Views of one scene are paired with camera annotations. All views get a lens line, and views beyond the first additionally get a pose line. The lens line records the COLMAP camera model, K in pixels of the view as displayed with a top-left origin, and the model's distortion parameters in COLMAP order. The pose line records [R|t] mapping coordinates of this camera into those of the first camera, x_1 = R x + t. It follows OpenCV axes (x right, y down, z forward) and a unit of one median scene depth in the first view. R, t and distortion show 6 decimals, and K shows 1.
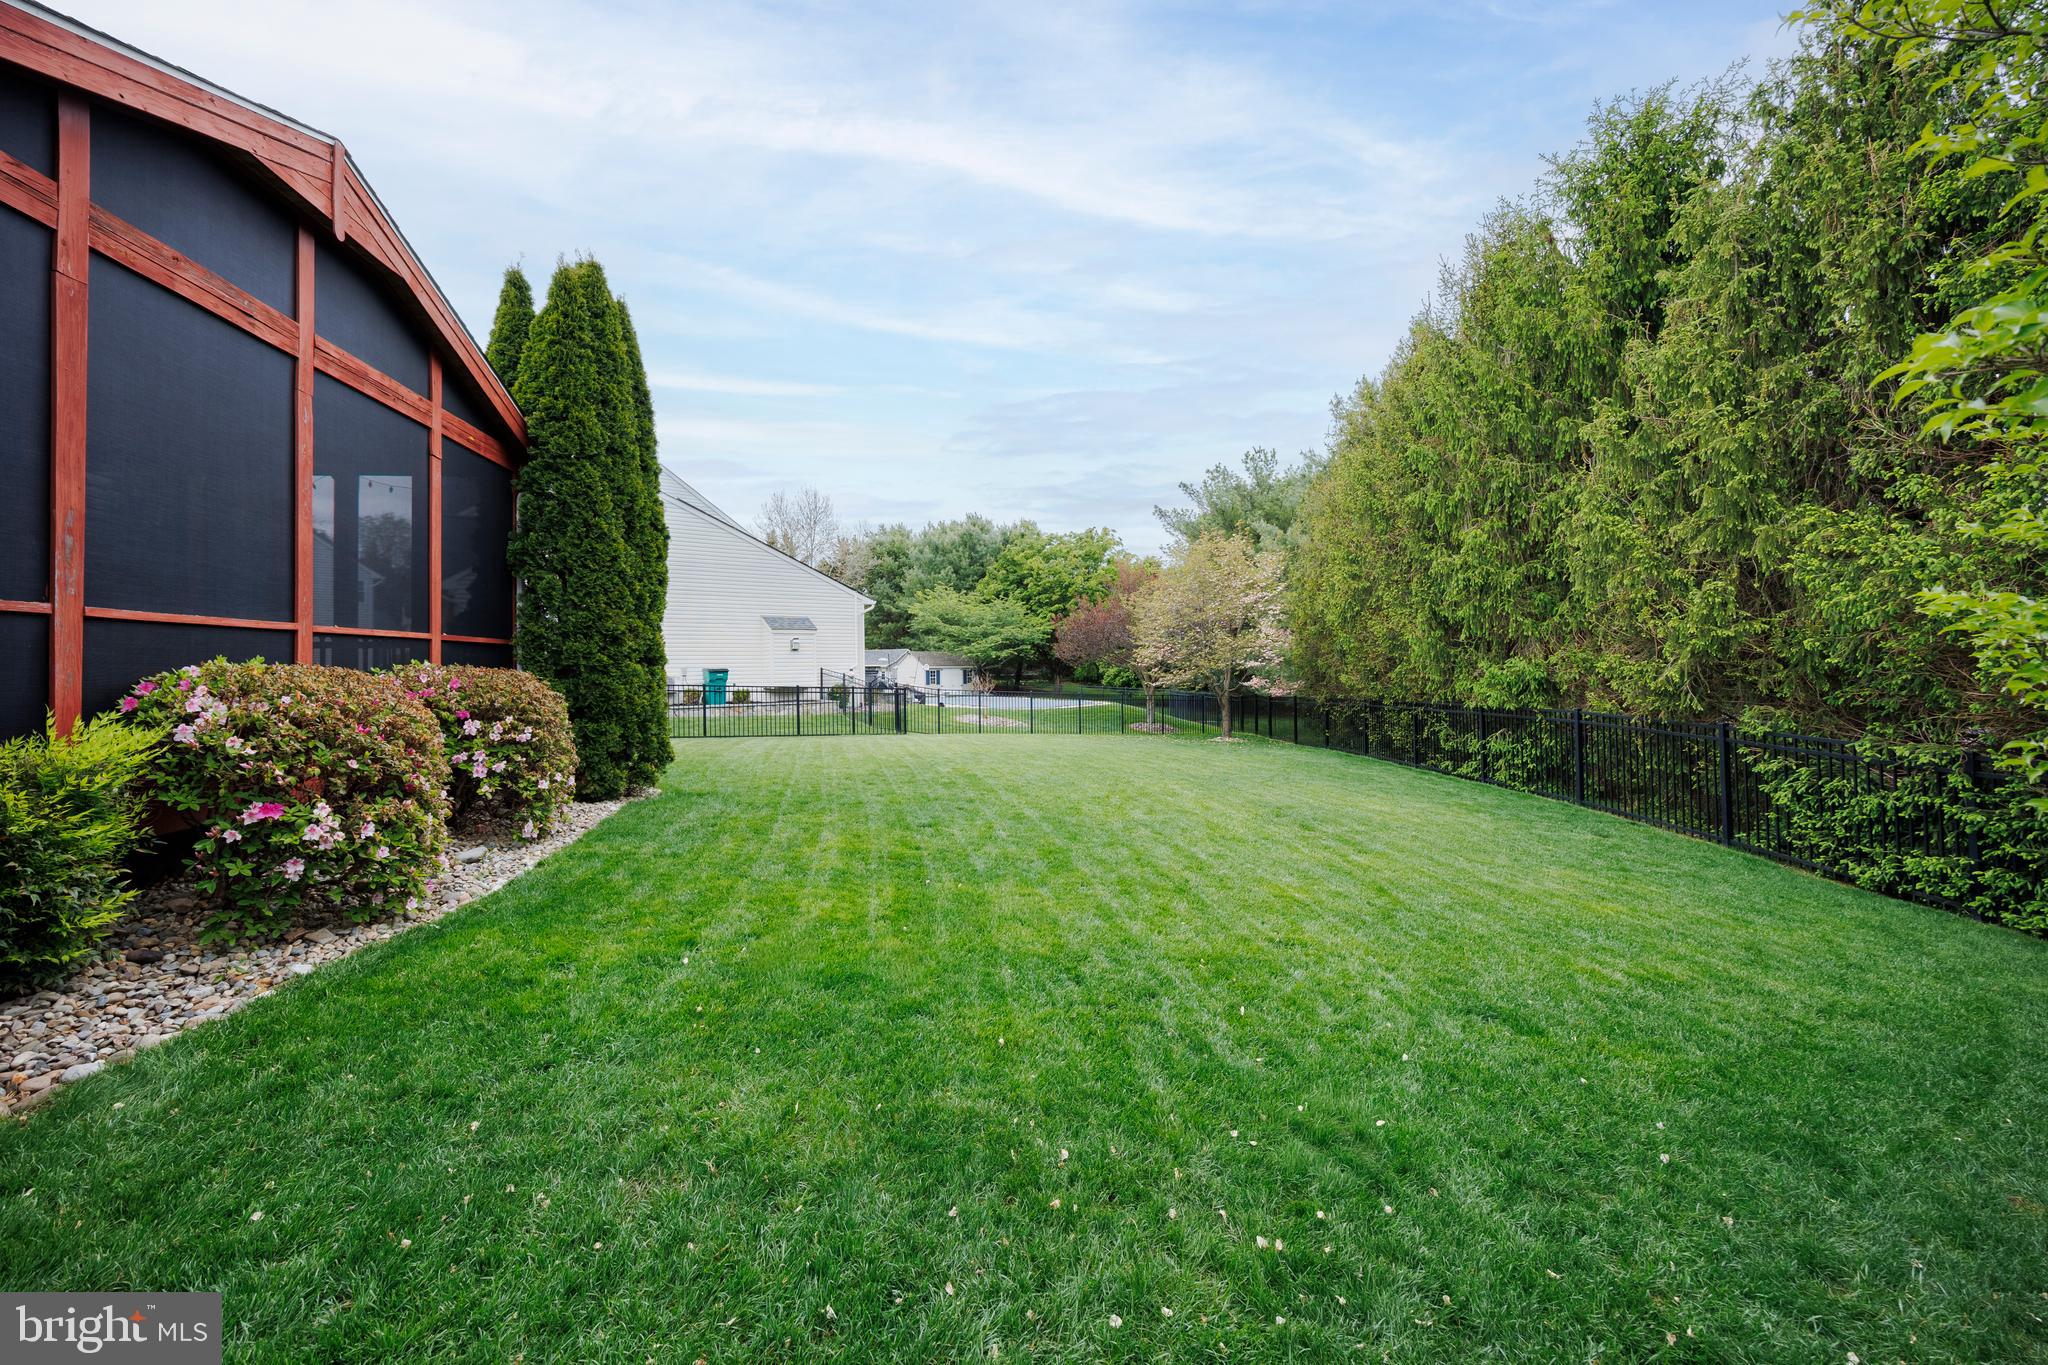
lens RADIAL K [[789.7, 0, 983.5], [0, 789.7, 648.7], [0, 0, 1]] dist [-0.000248, -0.000153]
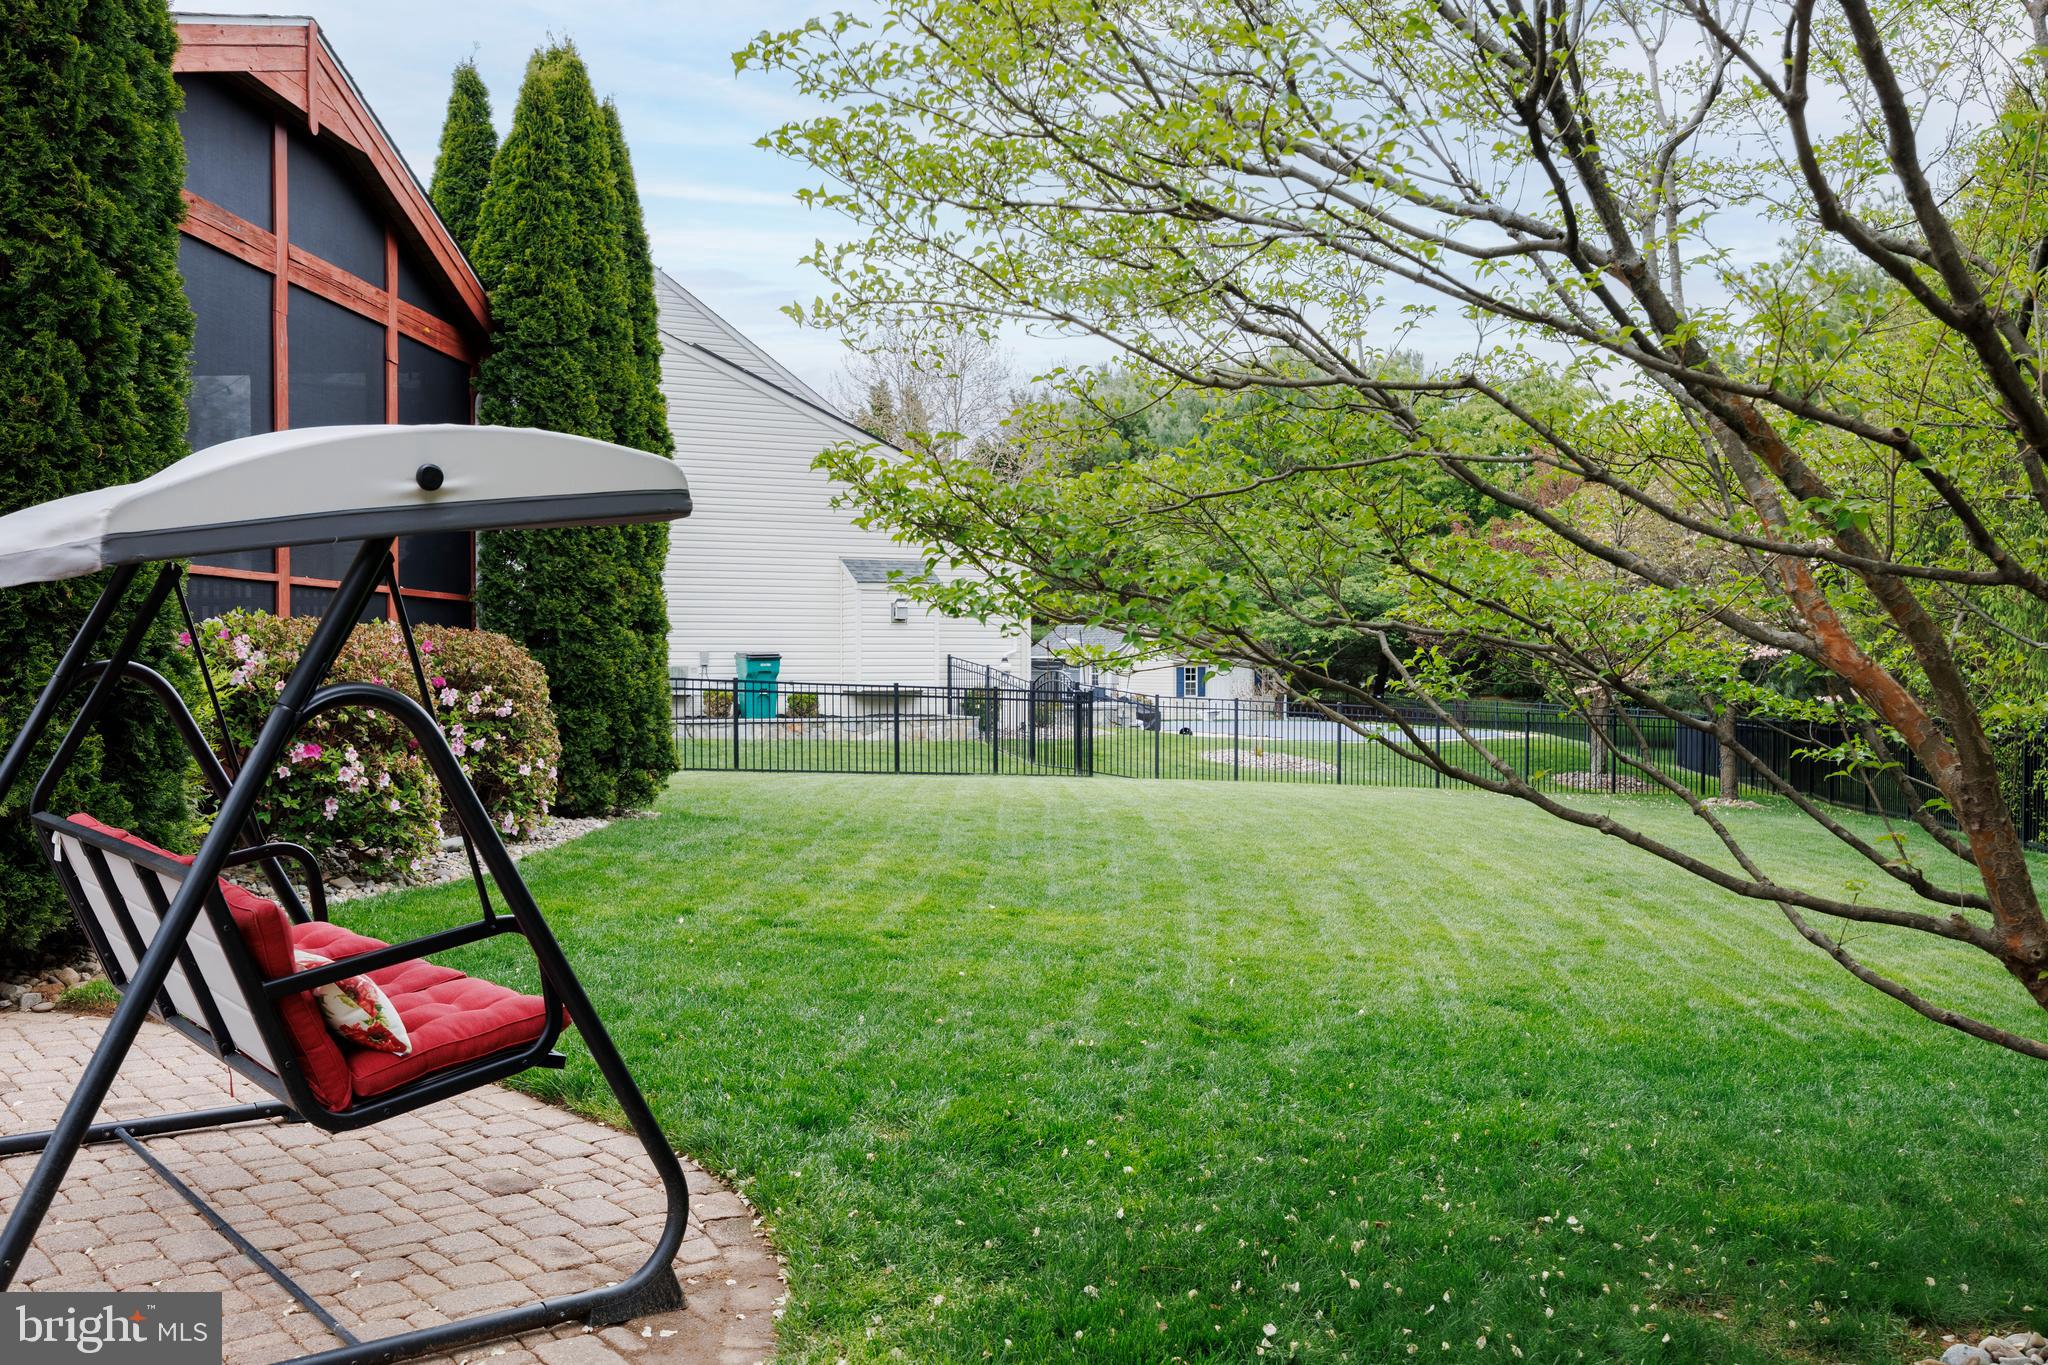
lens RADIAL K [[1755.1, 0, 1022.8], [0, 1755.1, 678.8], [0, 0, 1]] dist [-0.006413, -0.003851]
pose [[0.982403, 0.014542, -0.186205, 0.204892], [-0.008874, 0.999473, 0.031235, 0.010559], [0.186561, -0.029033, 0.982014, -0.488996]]
